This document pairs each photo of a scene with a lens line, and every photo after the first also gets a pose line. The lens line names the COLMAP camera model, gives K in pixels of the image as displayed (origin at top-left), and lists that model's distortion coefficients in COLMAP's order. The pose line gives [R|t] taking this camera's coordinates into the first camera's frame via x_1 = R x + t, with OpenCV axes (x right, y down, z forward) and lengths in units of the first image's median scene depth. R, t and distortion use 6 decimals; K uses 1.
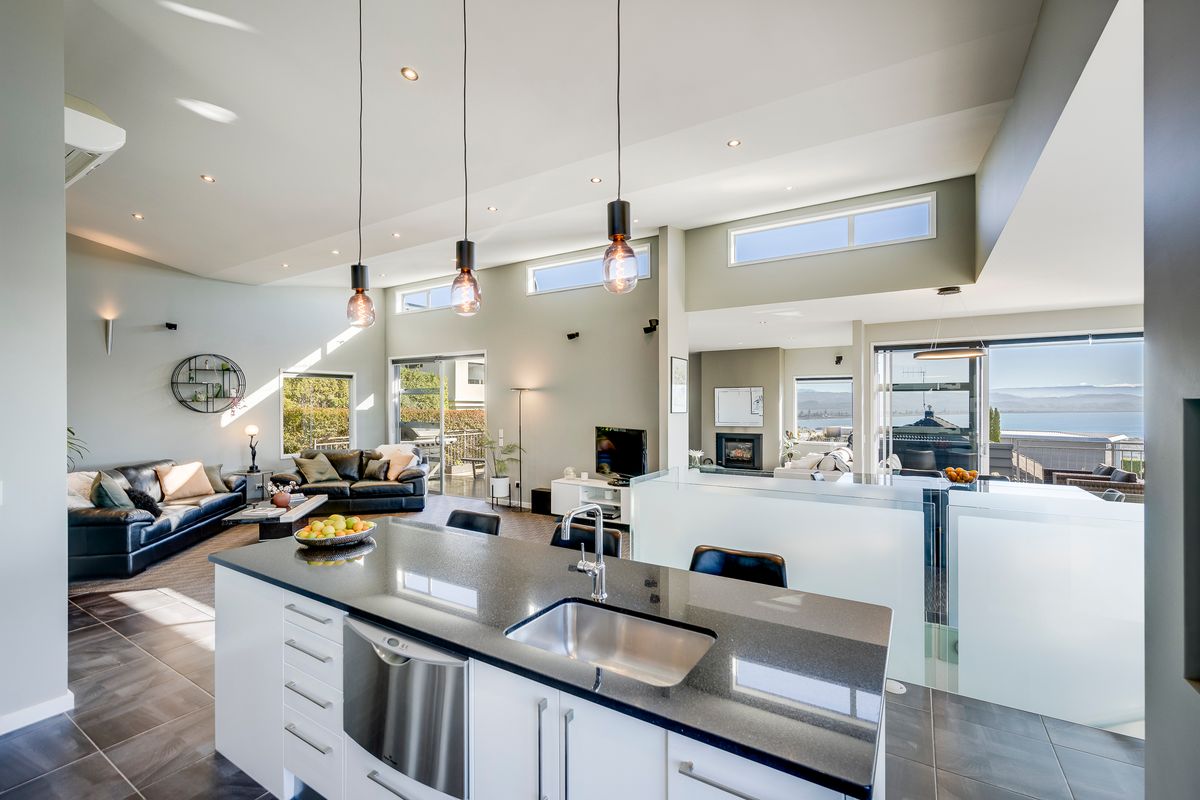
lens RADIAL K [[510.7, 0, 597.4], [0, 510.7, 403.4], [0, 0, 1]] dist [0.000404, -0.000557]
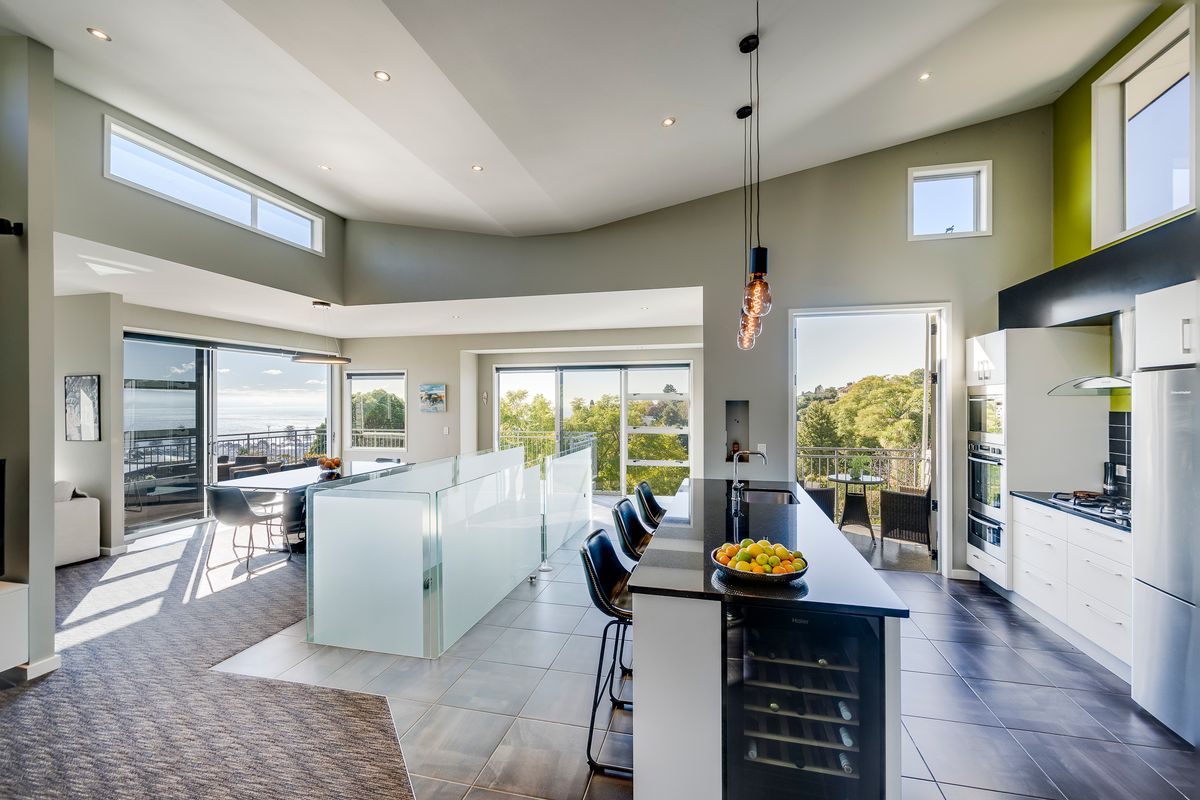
lens RADIAL K [[510.7, 0, 607.7], [0, 510.7, 399.6], [0, 0, 1]] dist [0.000404, -0.000557]
pose [[-0.313241, 0.007815, 0.949642, -0.343305], [0.002269, 0.999969, -0.007481, 0.001306], [-0.949671, -0.000188, -0.313249, 0.437203]]
